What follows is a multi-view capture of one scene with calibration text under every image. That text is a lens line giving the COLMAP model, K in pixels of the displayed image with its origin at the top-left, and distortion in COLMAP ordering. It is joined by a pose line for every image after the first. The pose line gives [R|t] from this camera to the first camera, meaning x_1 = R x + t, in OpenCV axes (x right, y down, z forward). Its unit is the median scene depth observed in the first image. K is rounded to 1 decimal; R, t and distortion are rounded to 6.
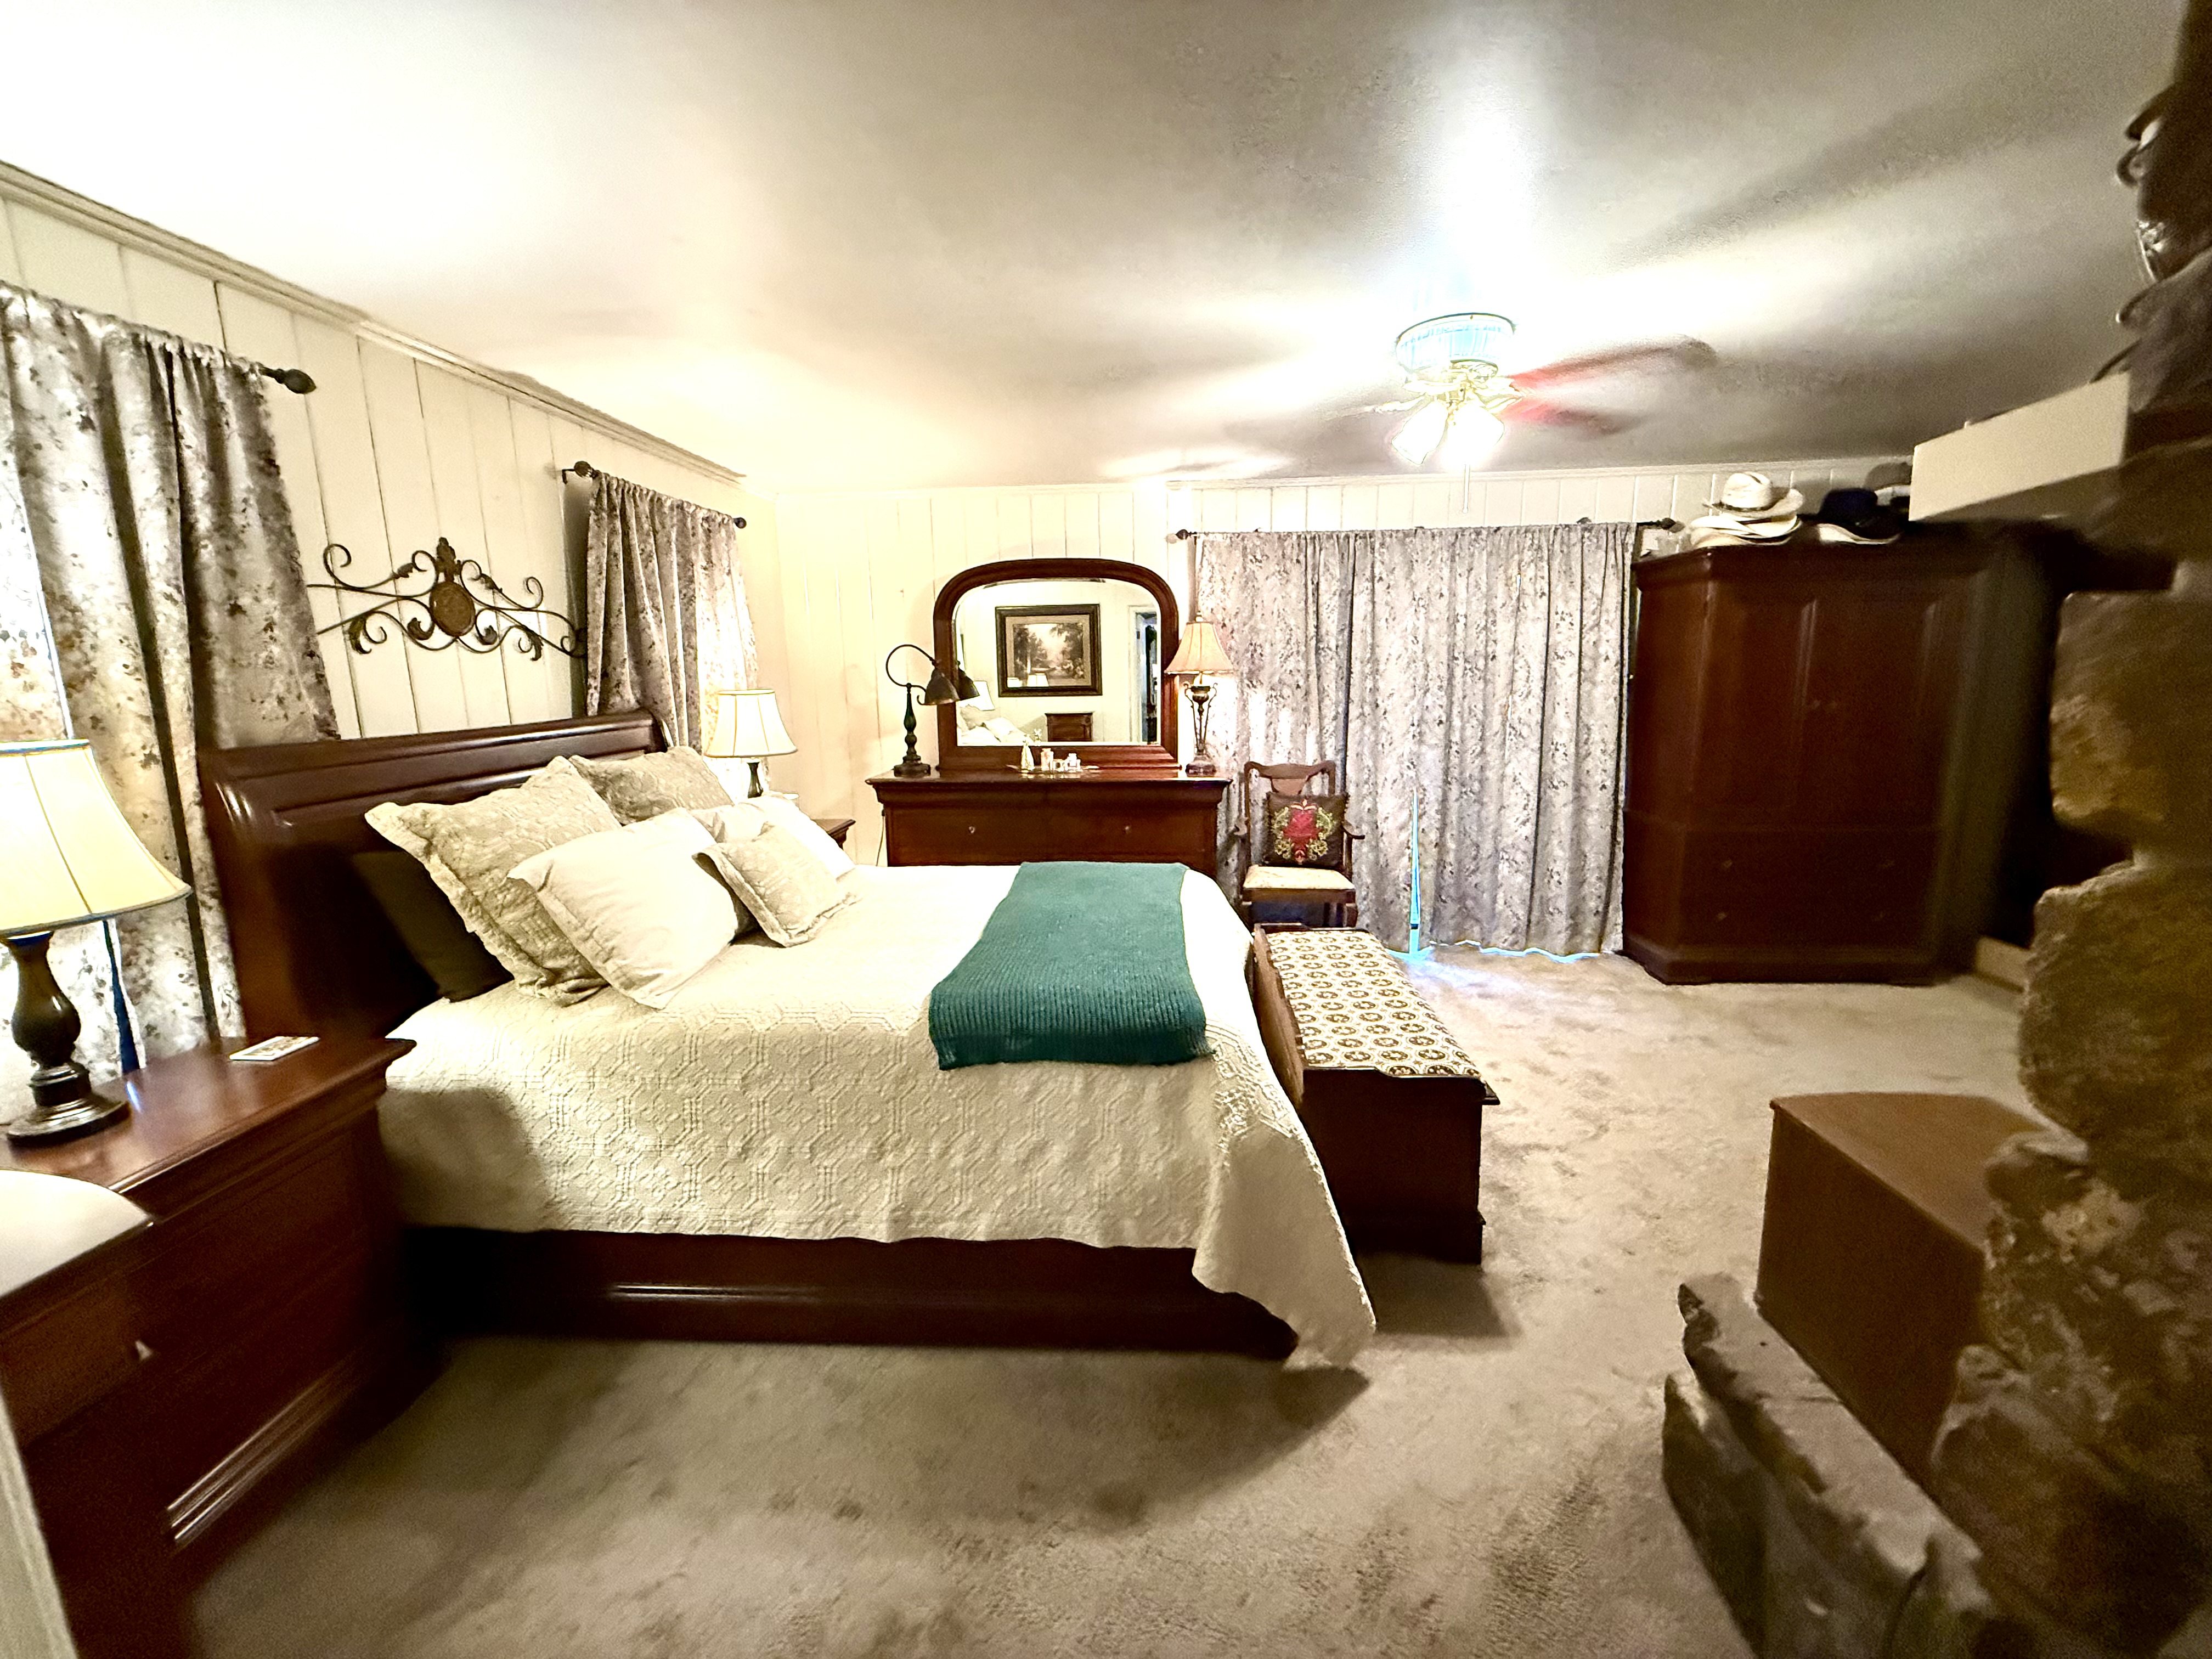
lens RADIAL K [[879.7, 0, 1103.7], [0, 879.7, 829.7], [0, 0, 1]] dist [-0.000284, -0.001140]
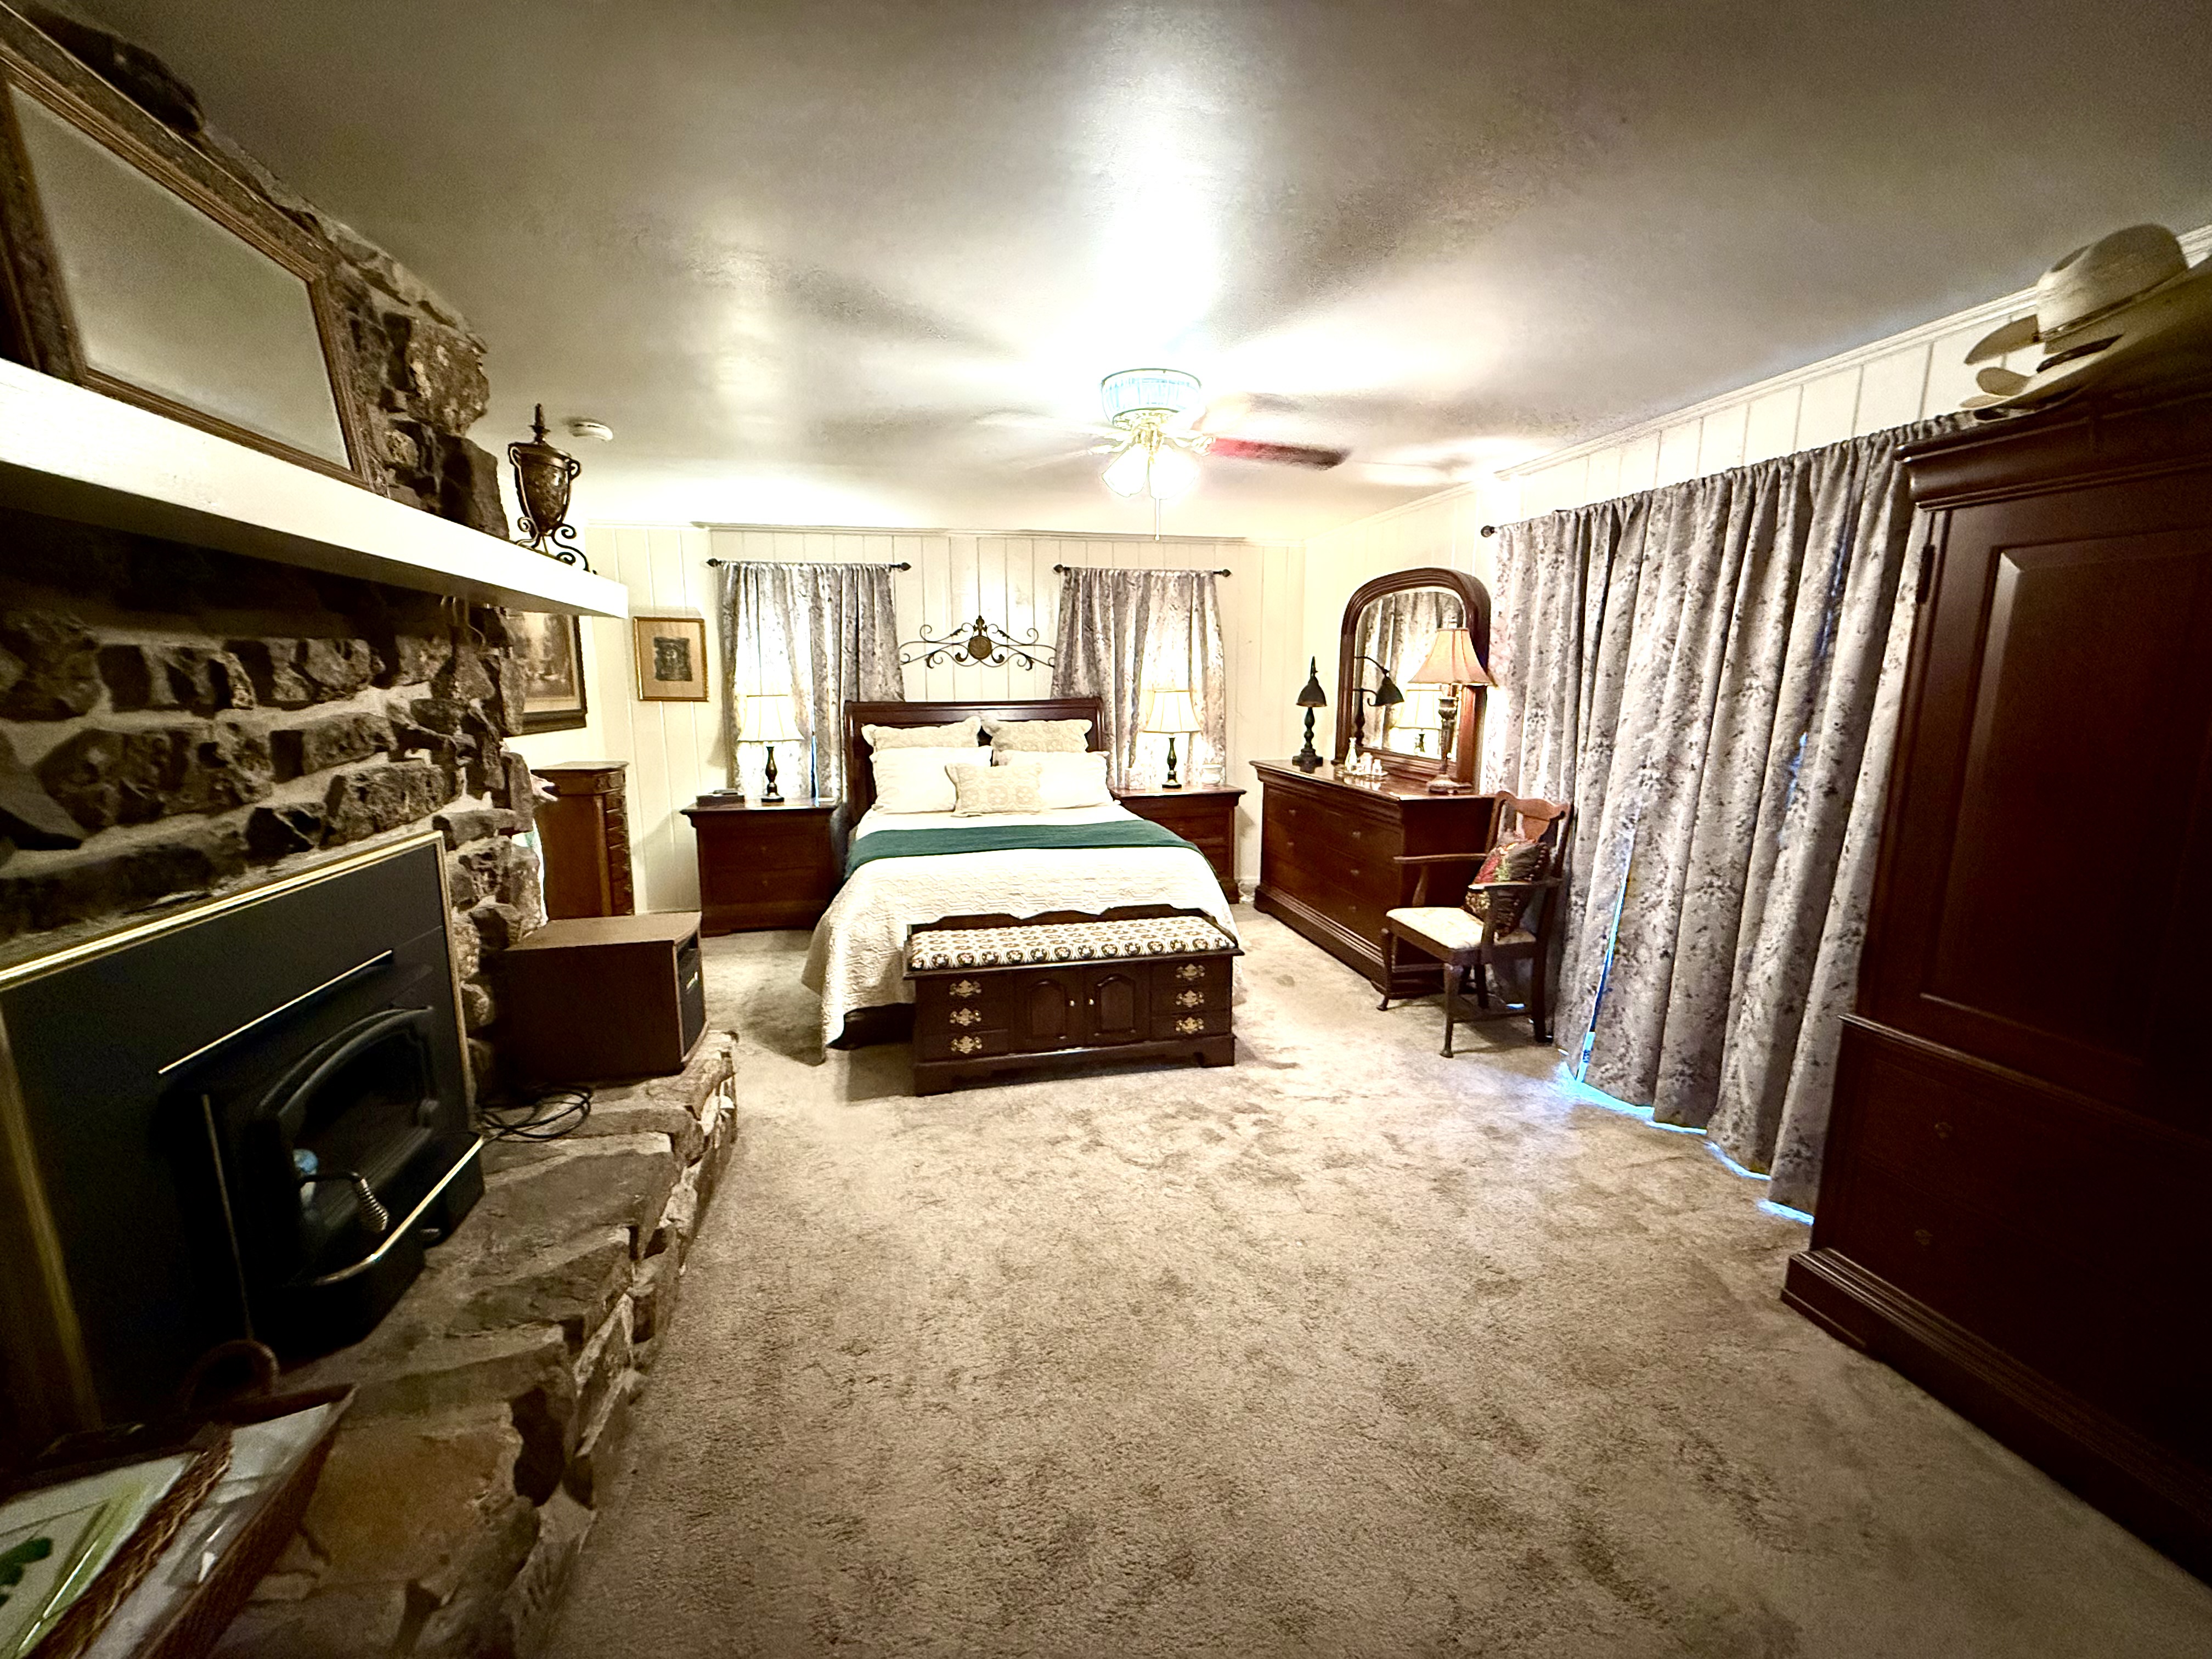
lens RADIAL K [[879.7, 0, 1102.4], [0, 879.7, 834.5], [0, 0, 1]] dist [-0.000284, -0.001140]
pose [[0.288622, 0.182135, -0.939960, 1.471304], [-0.175898, 0.975117, 0.134936, -0.141658], [0.941147, 0.126392, 0.313477, 0.642335]]
